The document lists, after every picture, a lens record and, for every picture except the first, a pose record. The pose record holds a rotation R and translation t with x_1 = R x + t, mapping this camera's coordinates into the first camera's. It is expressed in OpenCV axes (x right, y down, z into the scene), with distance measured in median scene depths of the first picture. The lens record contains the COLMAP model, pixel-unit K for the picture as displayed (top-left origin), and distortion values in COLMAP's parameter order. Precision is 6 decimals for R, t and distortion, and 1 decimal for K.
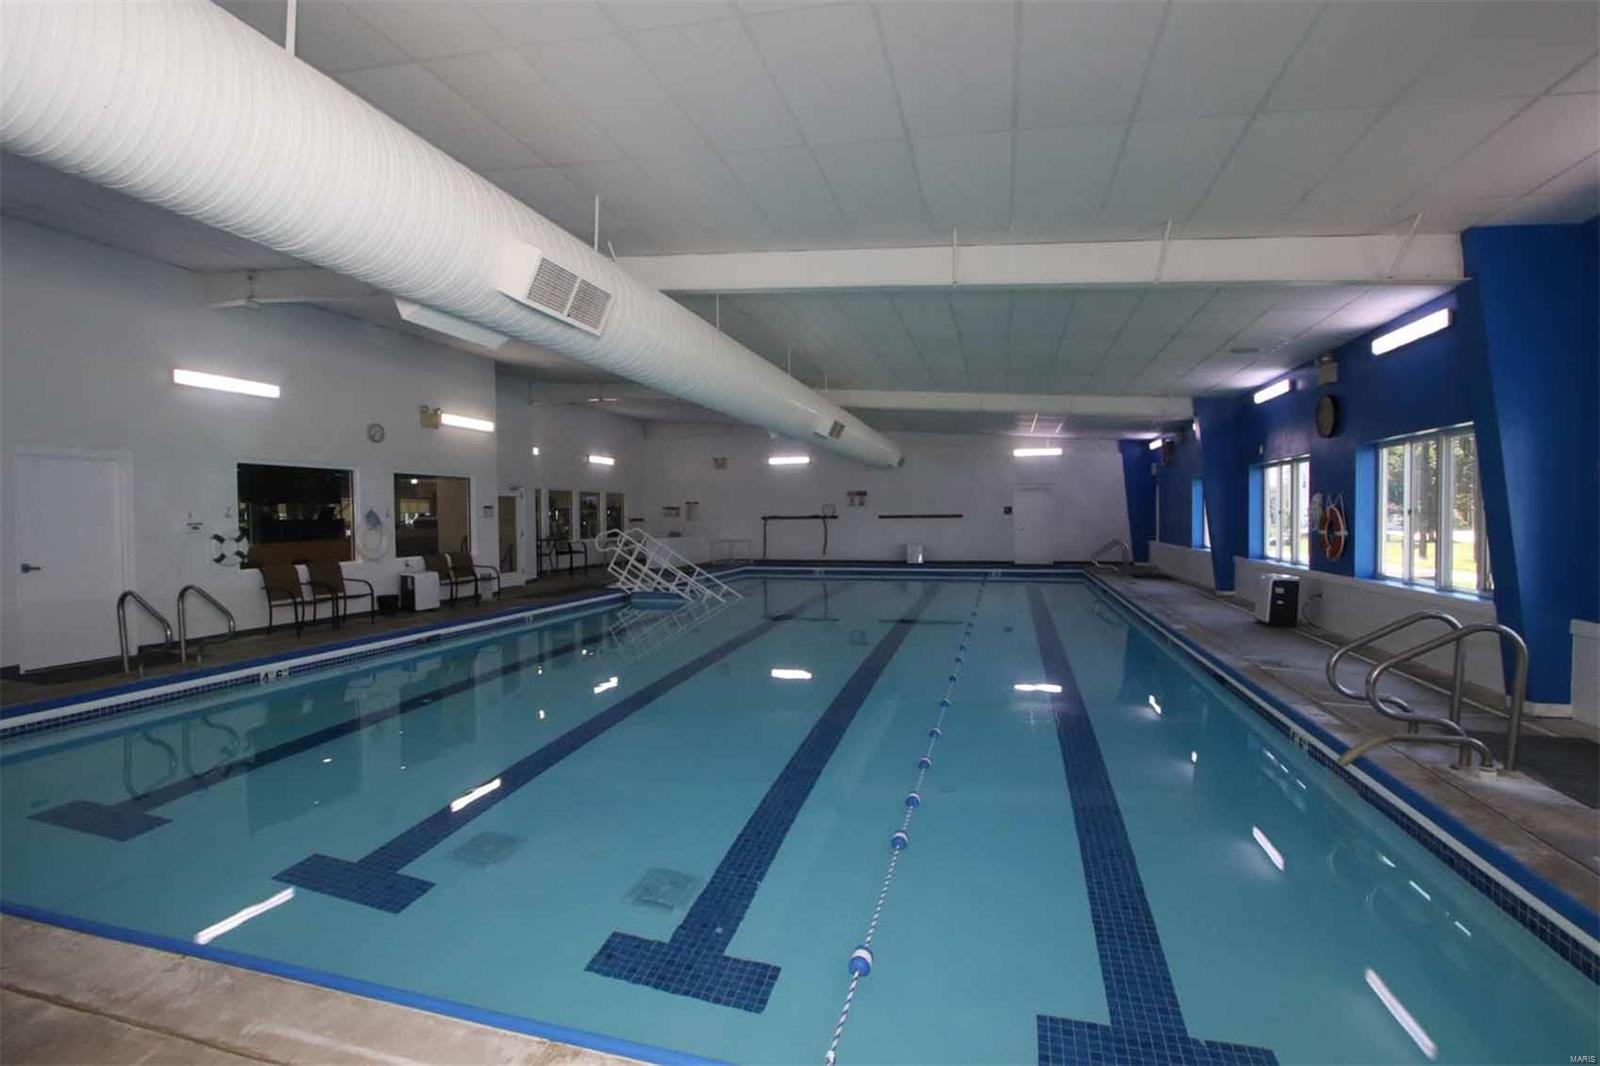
lens RADIAL K [[731.6, 0, 791.7], [0, 731.6, 524.7], [0, 0, 1]] dist [-0.016908, 0.001945]
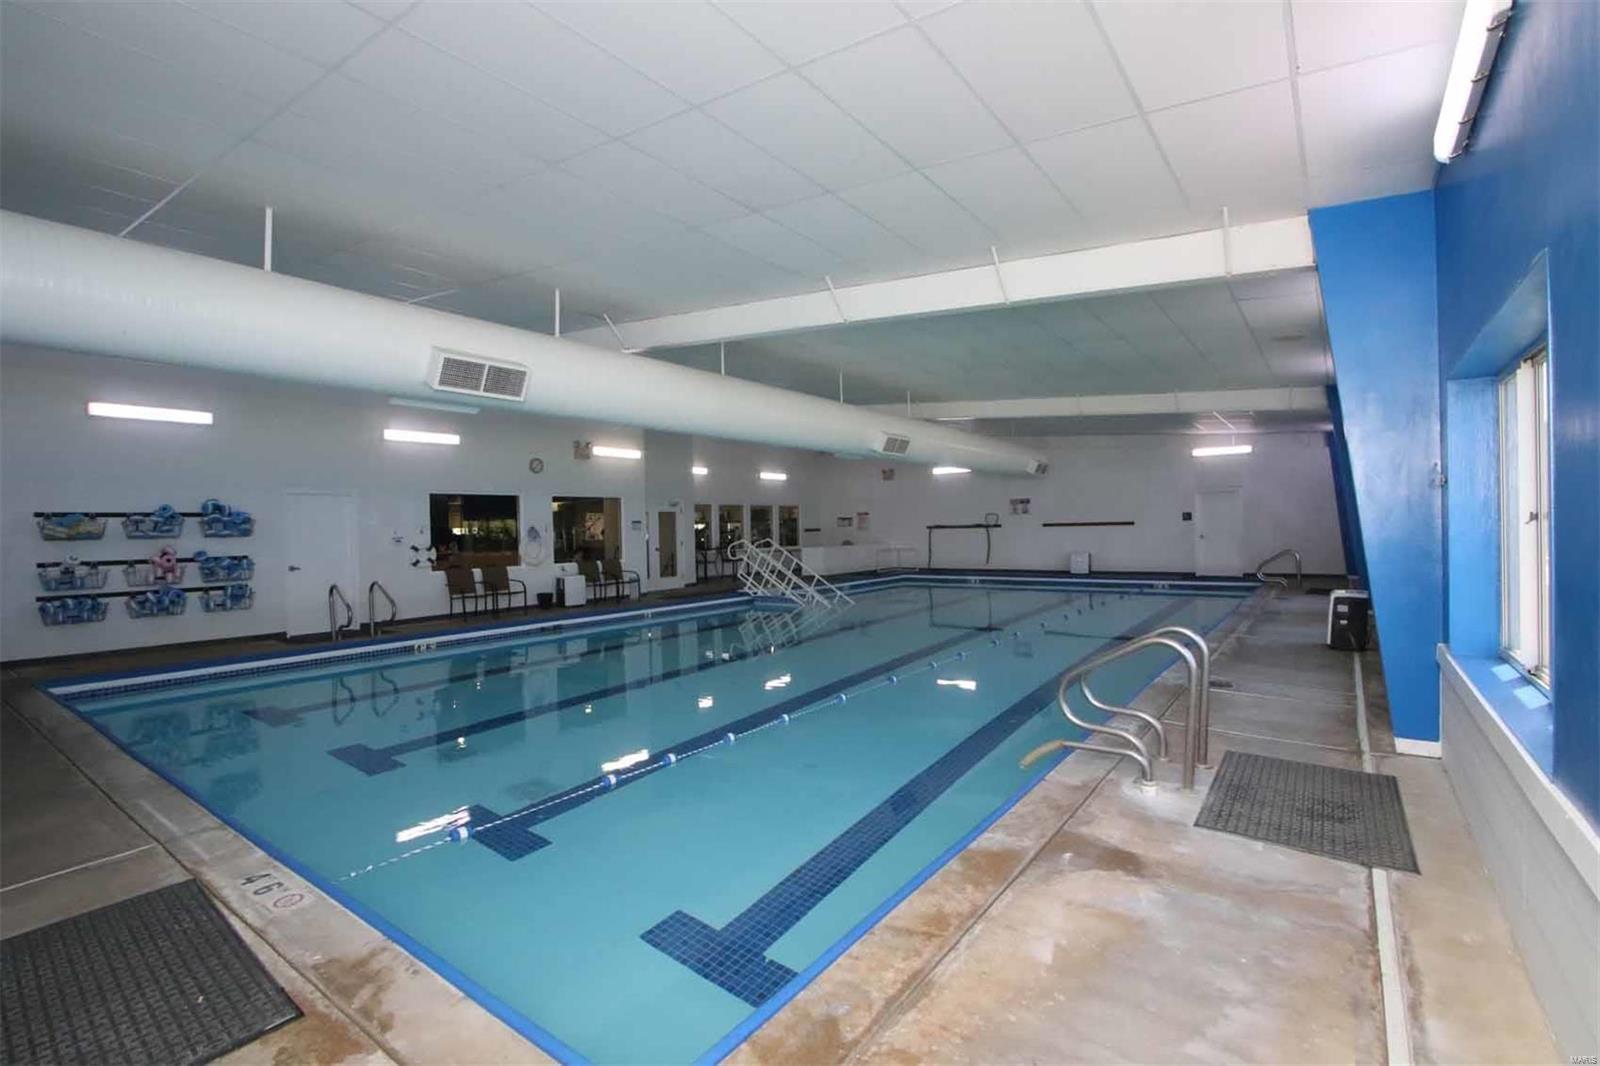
lens RADIAL K [[731.6, 0, 784.8], [0, 731.6, 533.1], [0, 0, 1]] dist [-0.016908, 0.001945]
pose [[0.934864, -0.007159, -0.354933, 0.237725], [0.007330, 0.999973, -0.000864, -0.003050], [0.354929, -0.001794, 0.934891, -0.033975]]
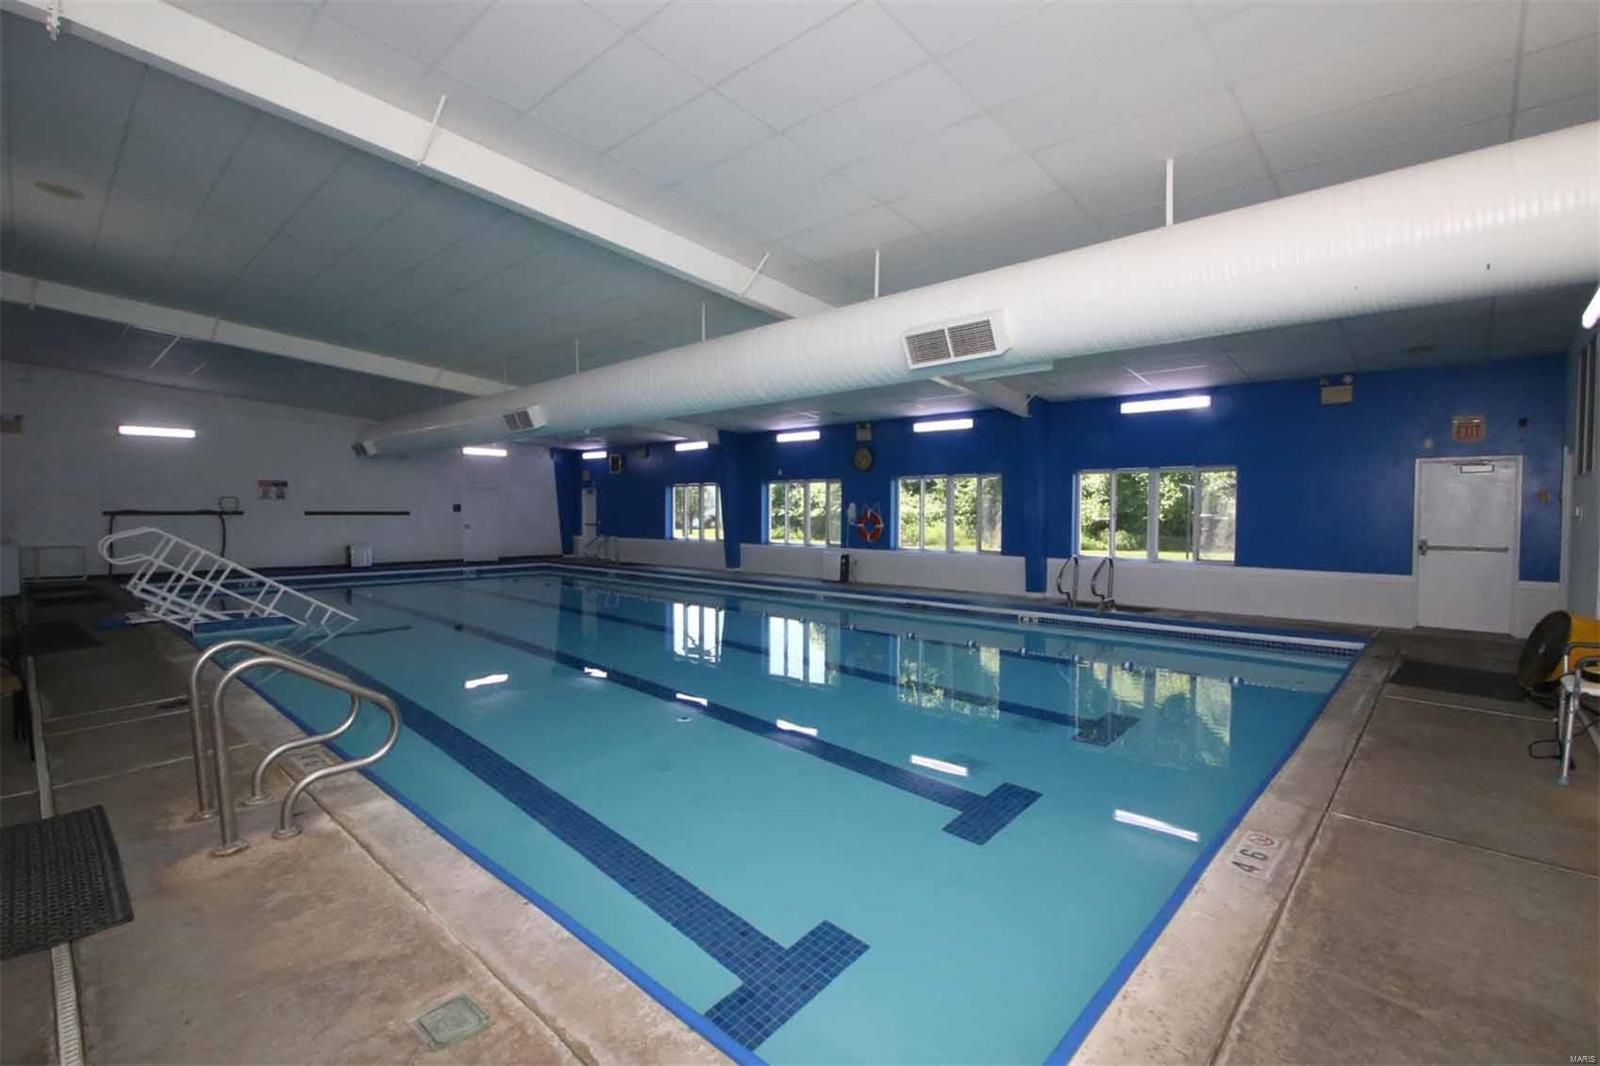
lens RADIAL K [[731.6, 0, 790.1], [0, 731.6, 526.3], [0, 0, 1]] dist [-0.016908, 0.001945]
pose [[0.451339, -0.005255, 0.892337, -0.607947], [0.002518, 0.999986, 0.004616, 0.002548], [-0.892349, 0.000164, 0.451346, 0.240300]]
